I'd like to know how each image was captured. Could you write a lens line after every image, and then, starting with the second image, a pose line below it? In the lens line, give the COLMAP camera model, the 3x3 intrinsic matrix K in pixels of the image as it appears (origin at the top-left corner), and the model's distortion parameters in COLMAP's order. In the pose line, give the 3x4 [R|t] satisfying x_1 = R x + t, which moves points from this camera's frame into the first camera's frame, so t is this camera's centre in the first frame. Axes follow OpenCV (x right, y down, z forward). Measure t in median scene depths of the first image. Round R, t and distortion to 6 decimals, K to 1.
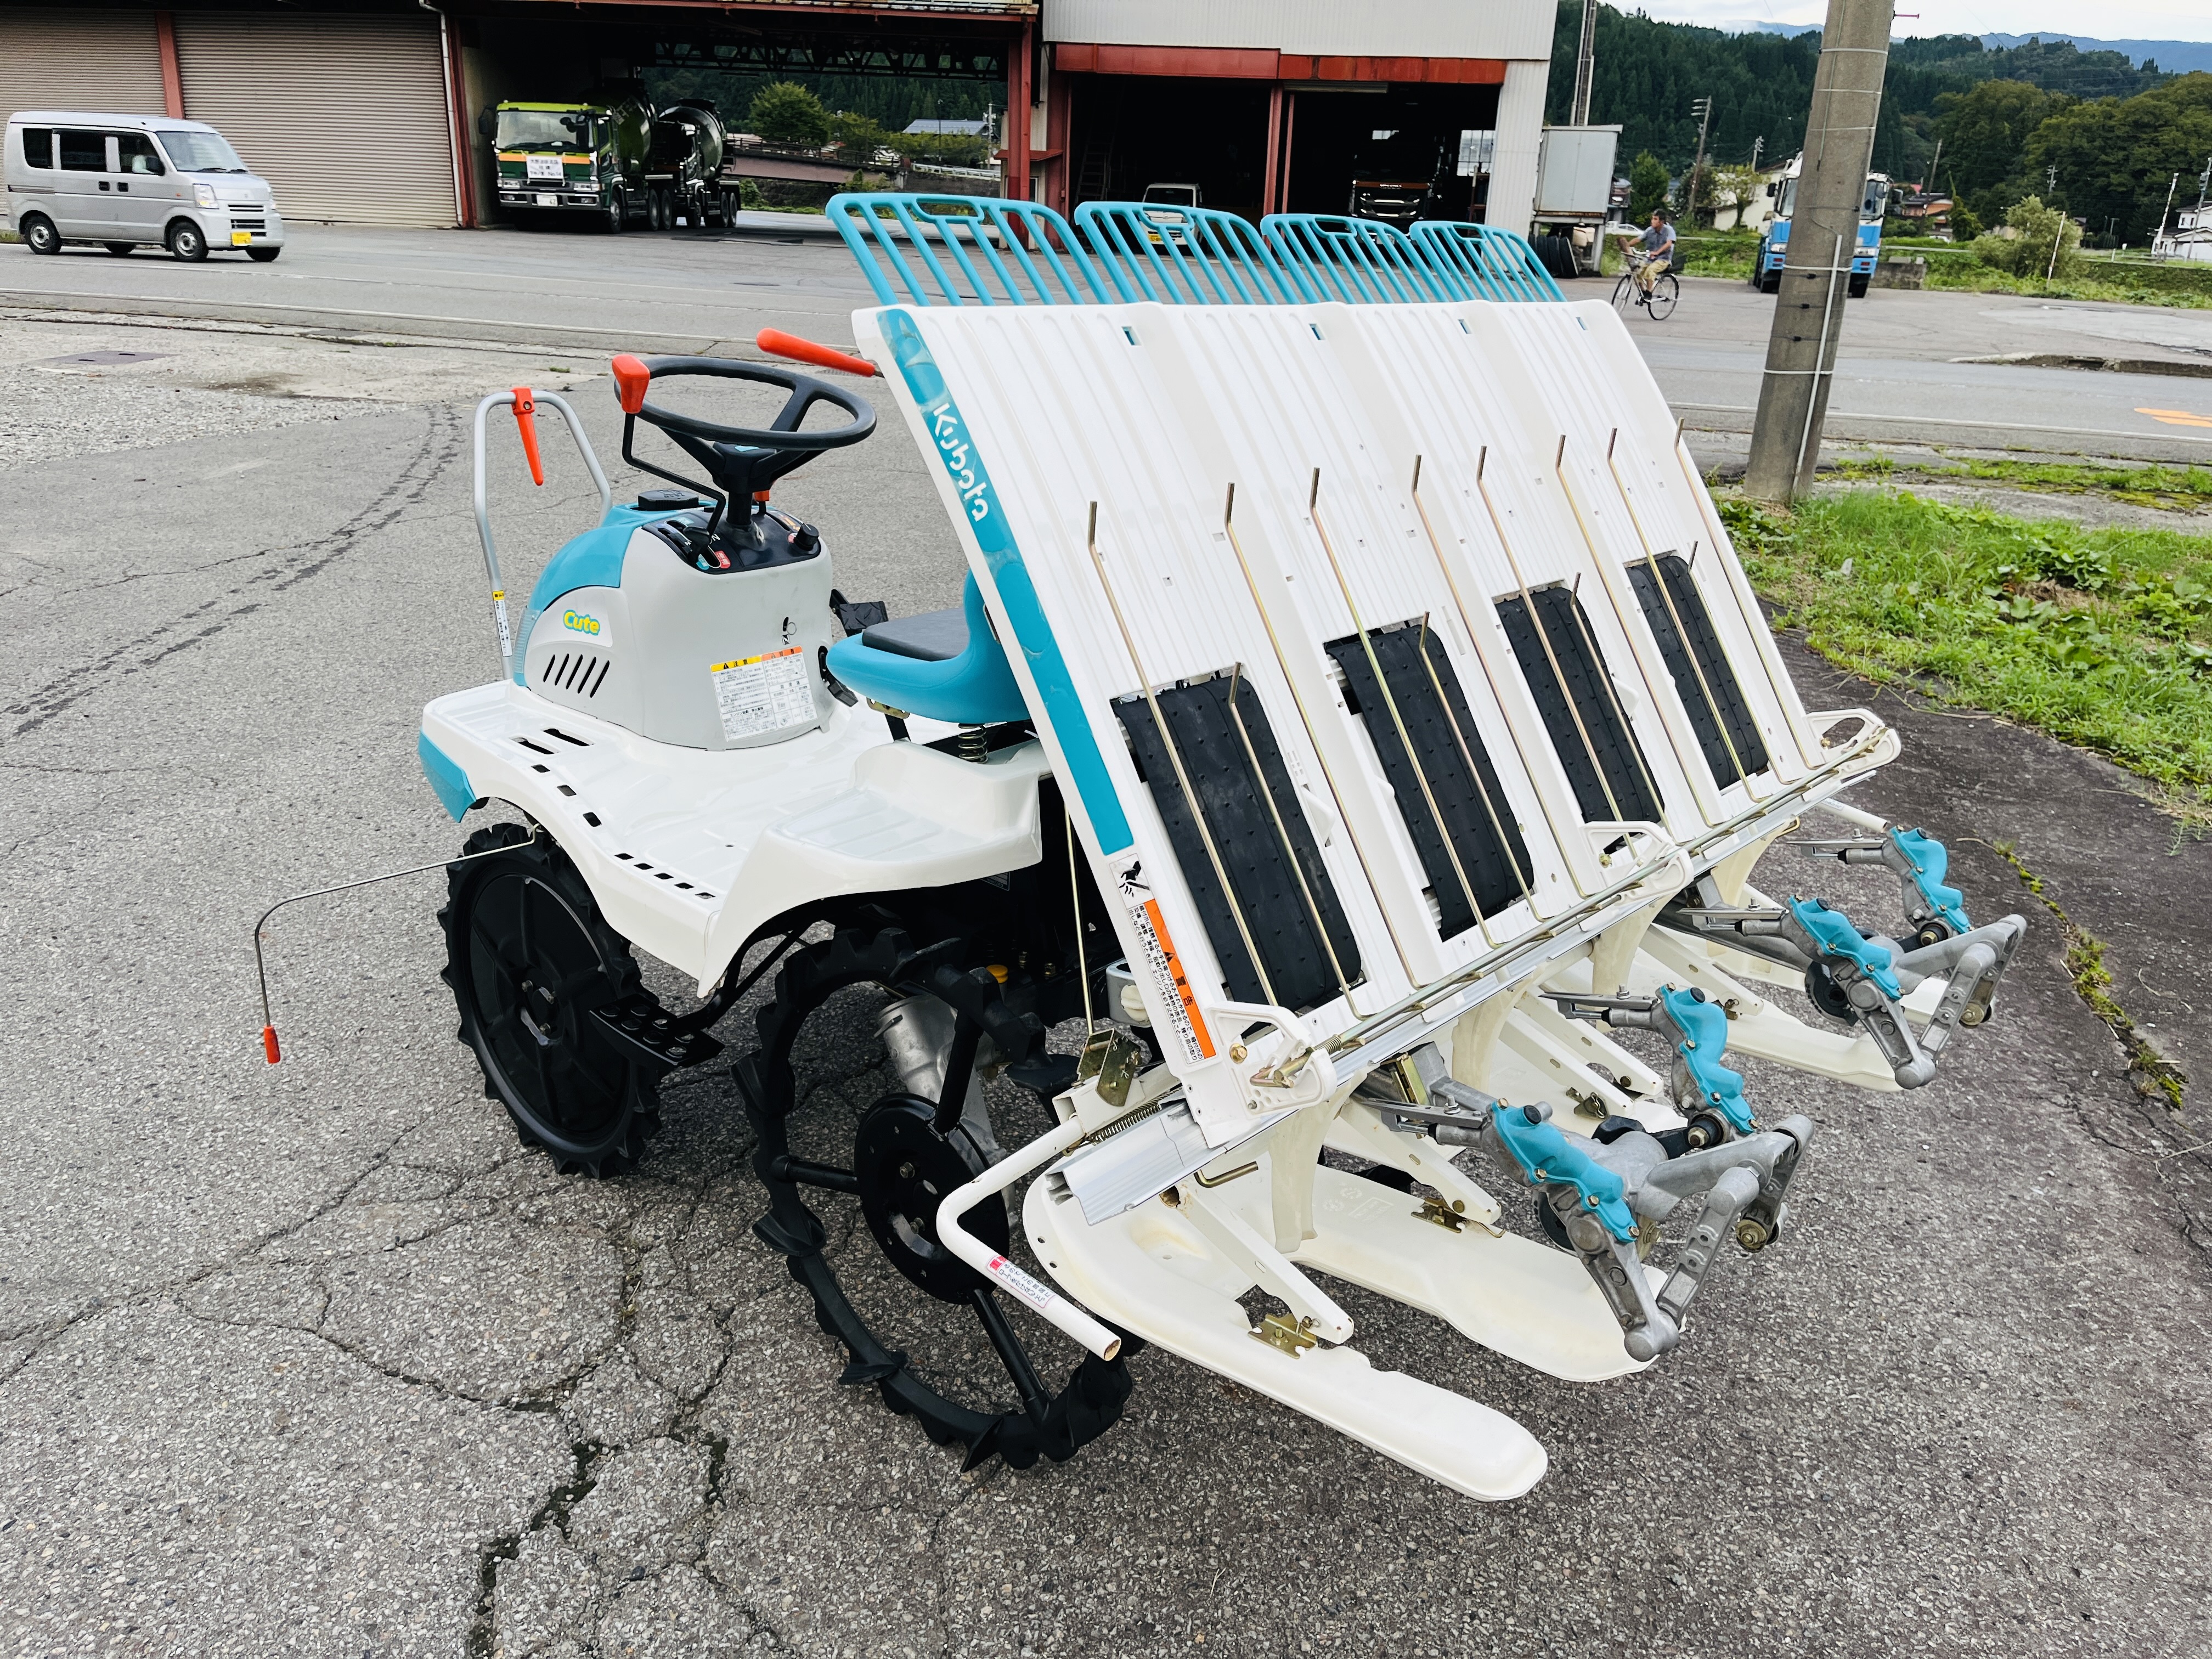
lens RADIAL K [[1650.5, 0, 1109.6], [0, 1650.5, 850.6], [0, 0, 1]] dist [0.050659, -0.073139]
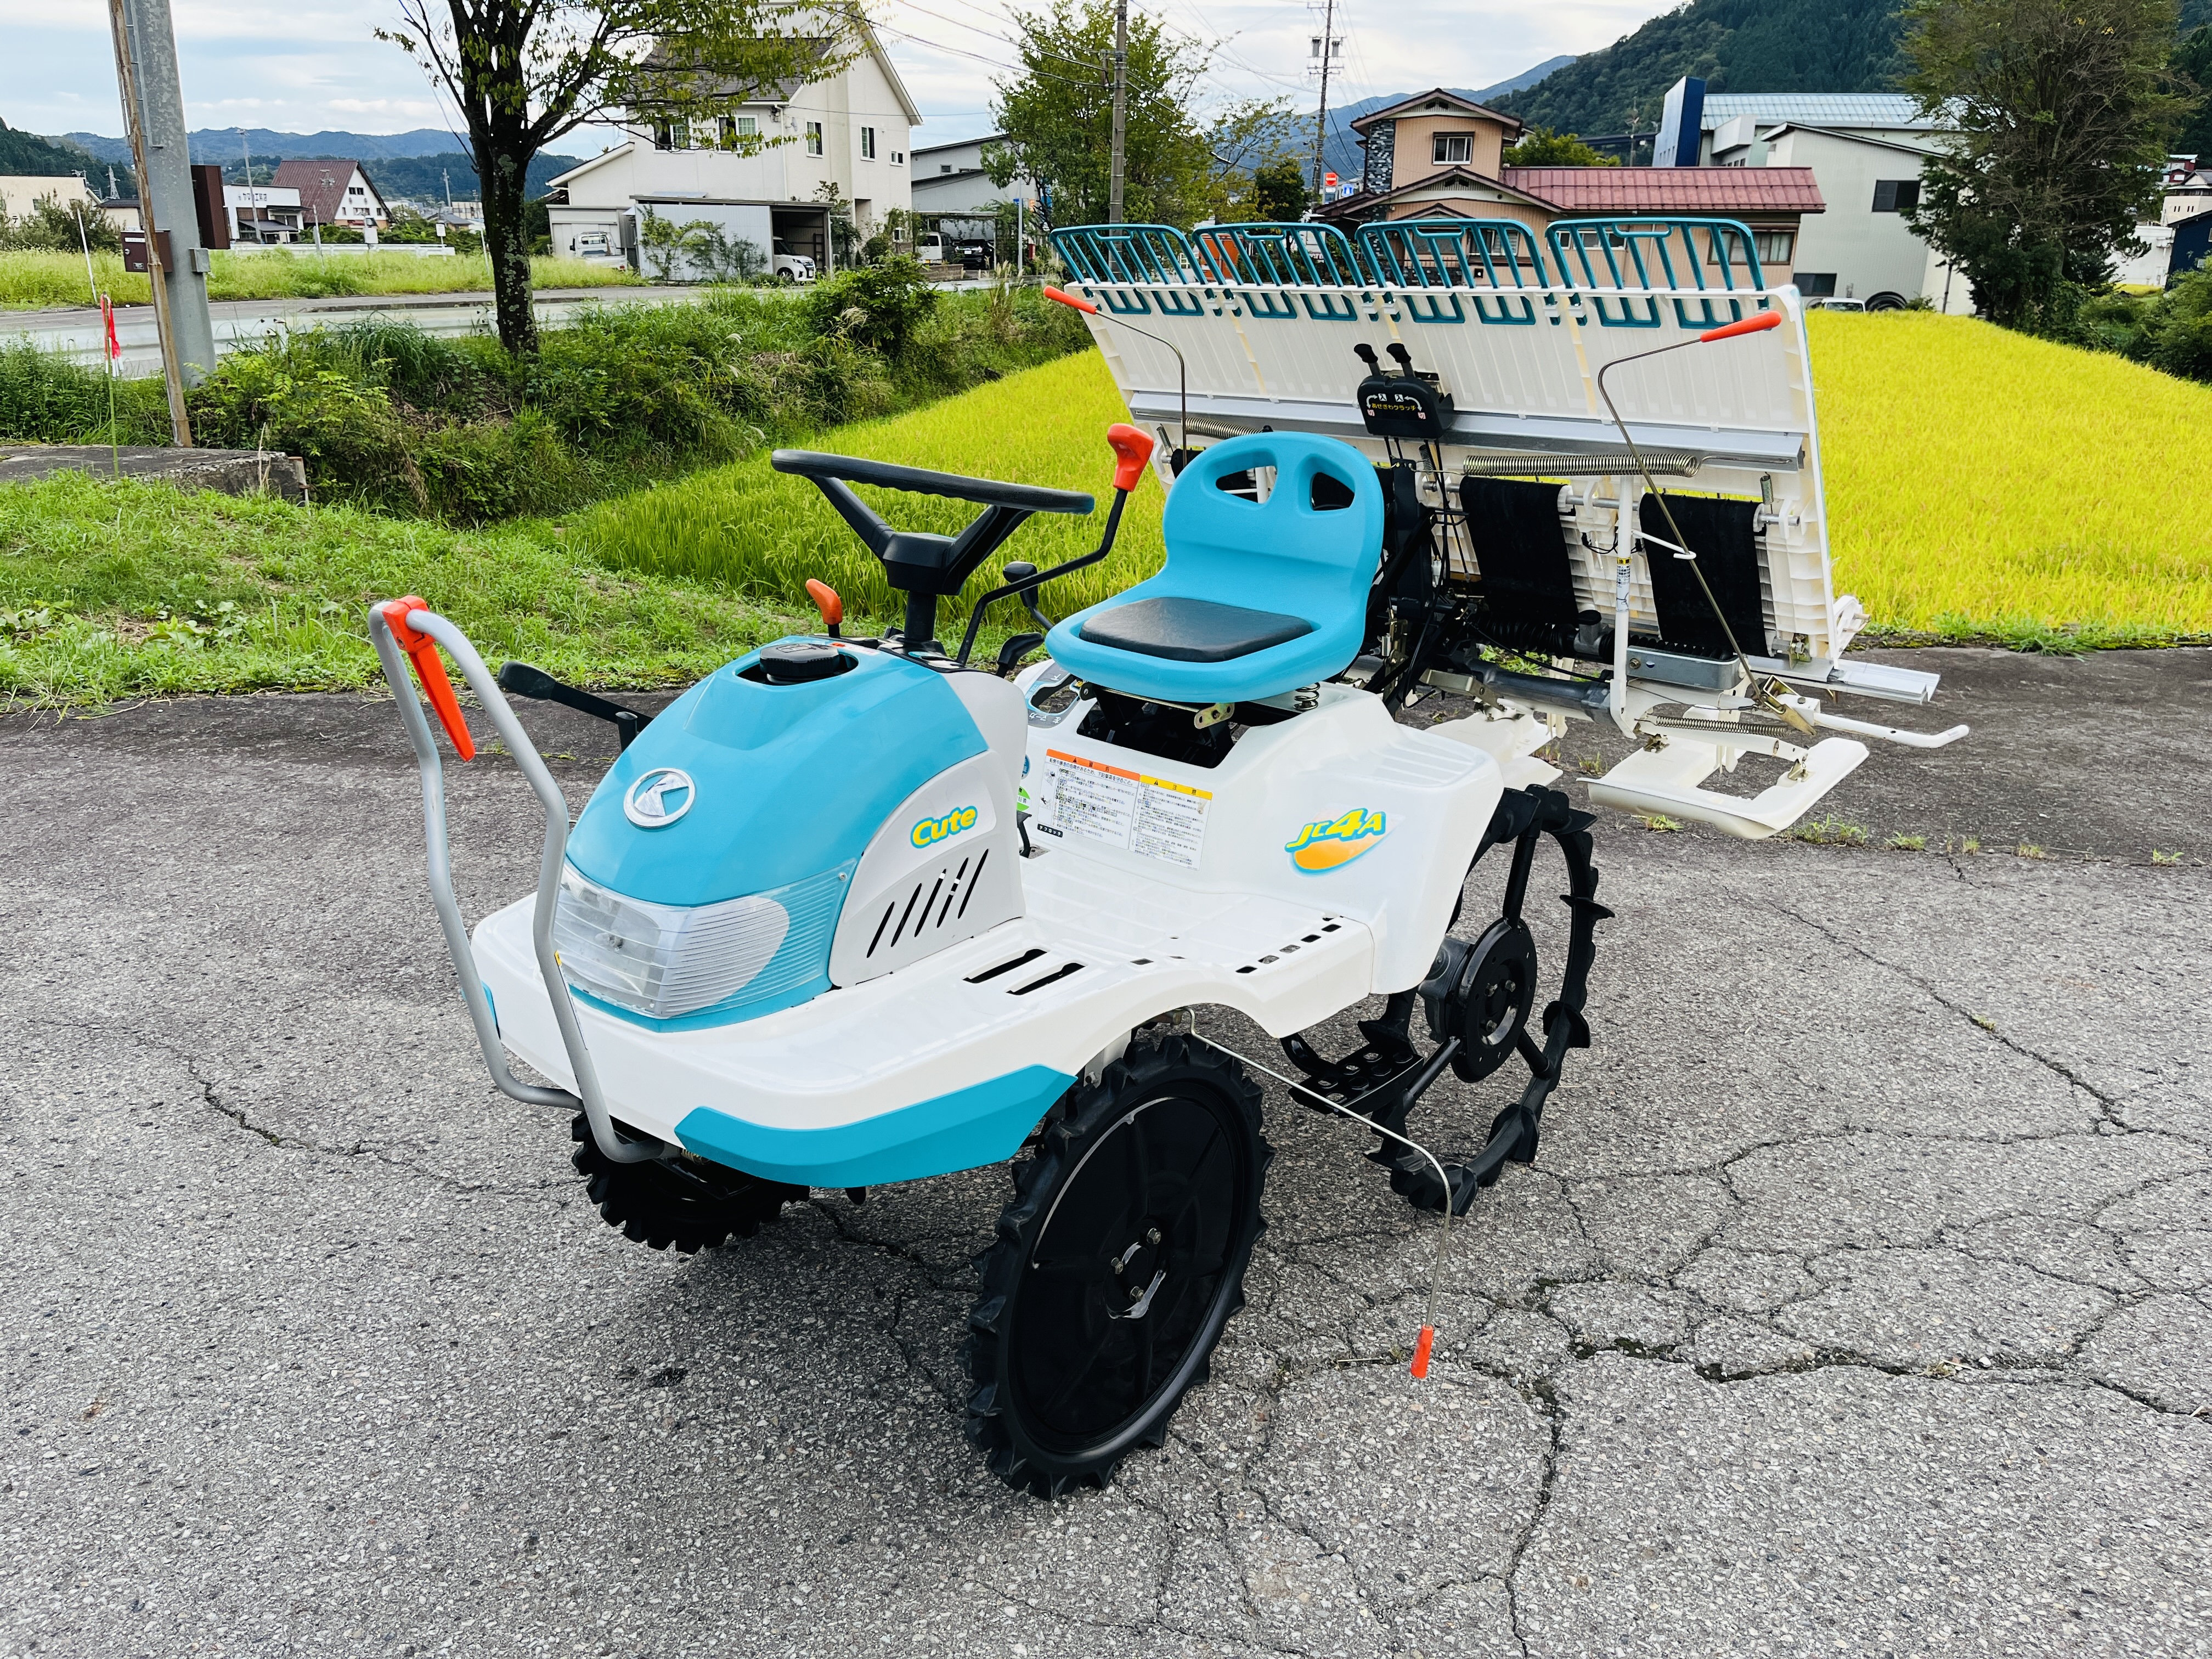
lens RADIAL K [[1650.5, 0, 1098.9], [0, 1650.5, 843.2], [0, 0, 1]] dist [0.050659, -0.073139]
pose [[0.004305, -0.389070, 0.921198, -0.922130], [0.360569, 0.859842, 0.361471, -0.342947], [-0.932723, 0.330599, 0.143988, 0.786286]]
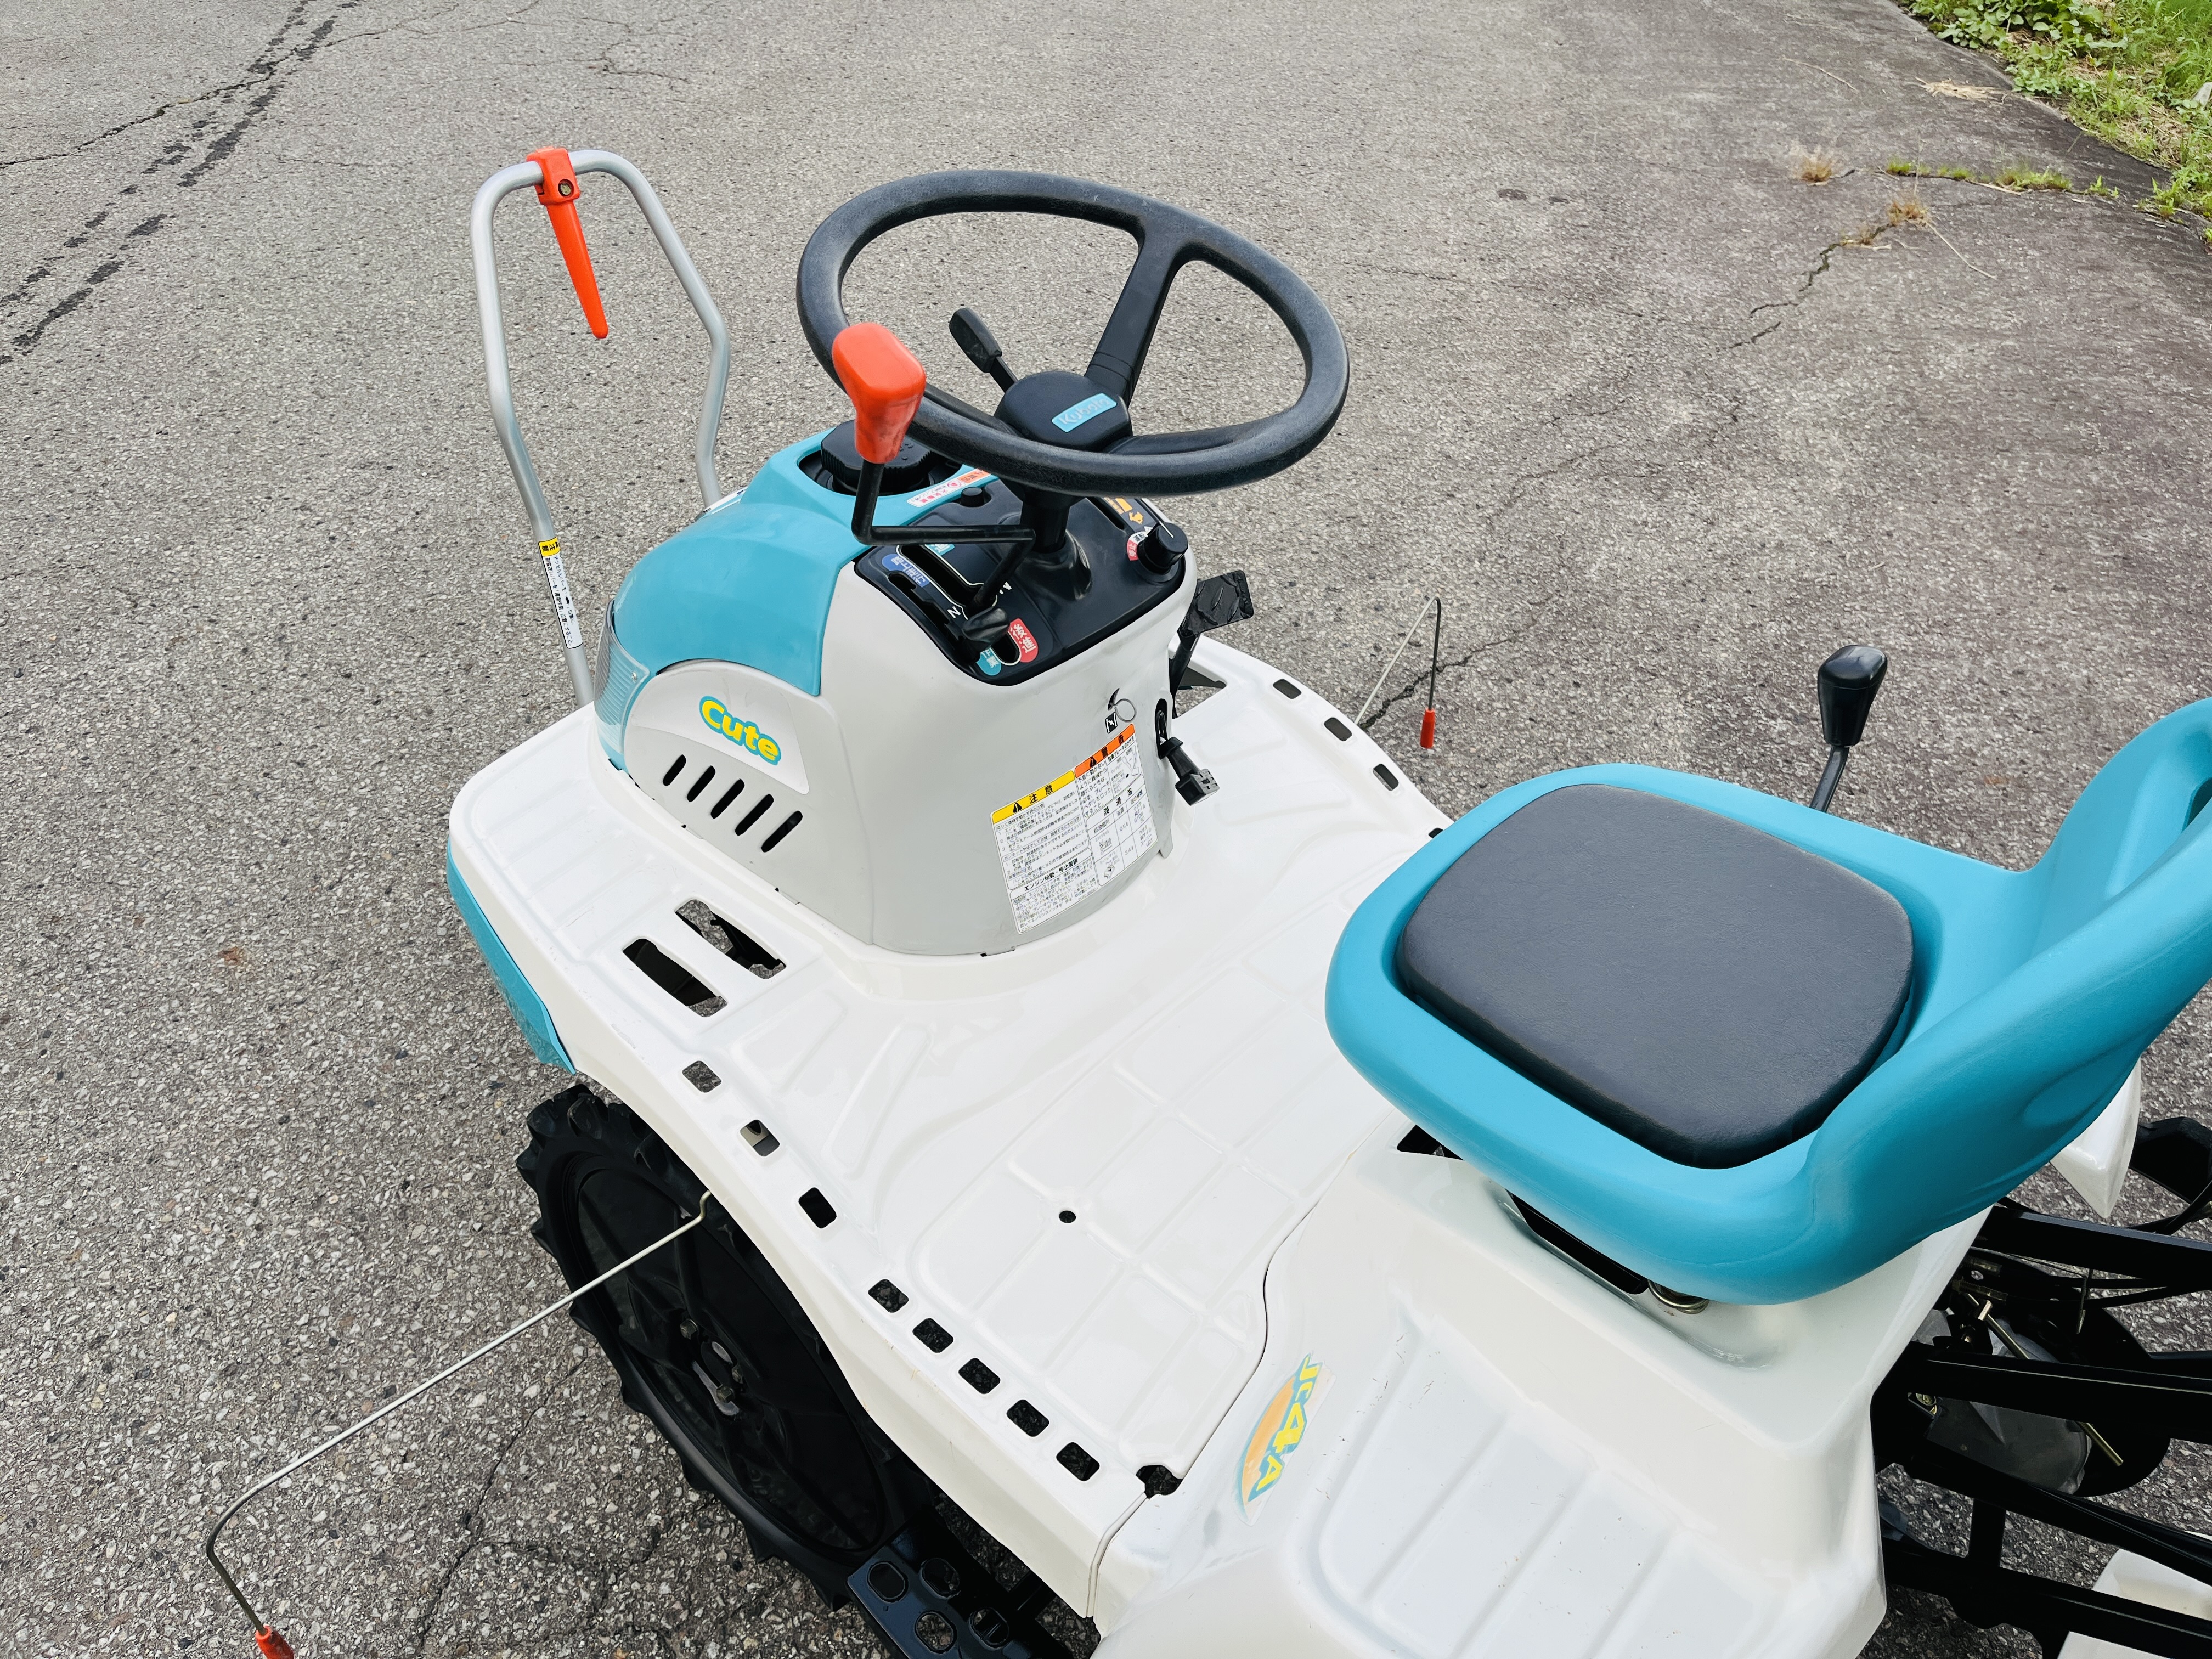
lens RADIAL K [[1650.5, 0, 1100.4], [0, 1650.5, 815.8], [0, 0, 1]] dist [0.050659, -0.073139]
pose [[0.999949, -0.002428, -0.009845, -0.188418], [0.005290, 0.953211, 0.302260, -0.252054], [0.008650, -0.302297, 0.953175, 0.469405]]
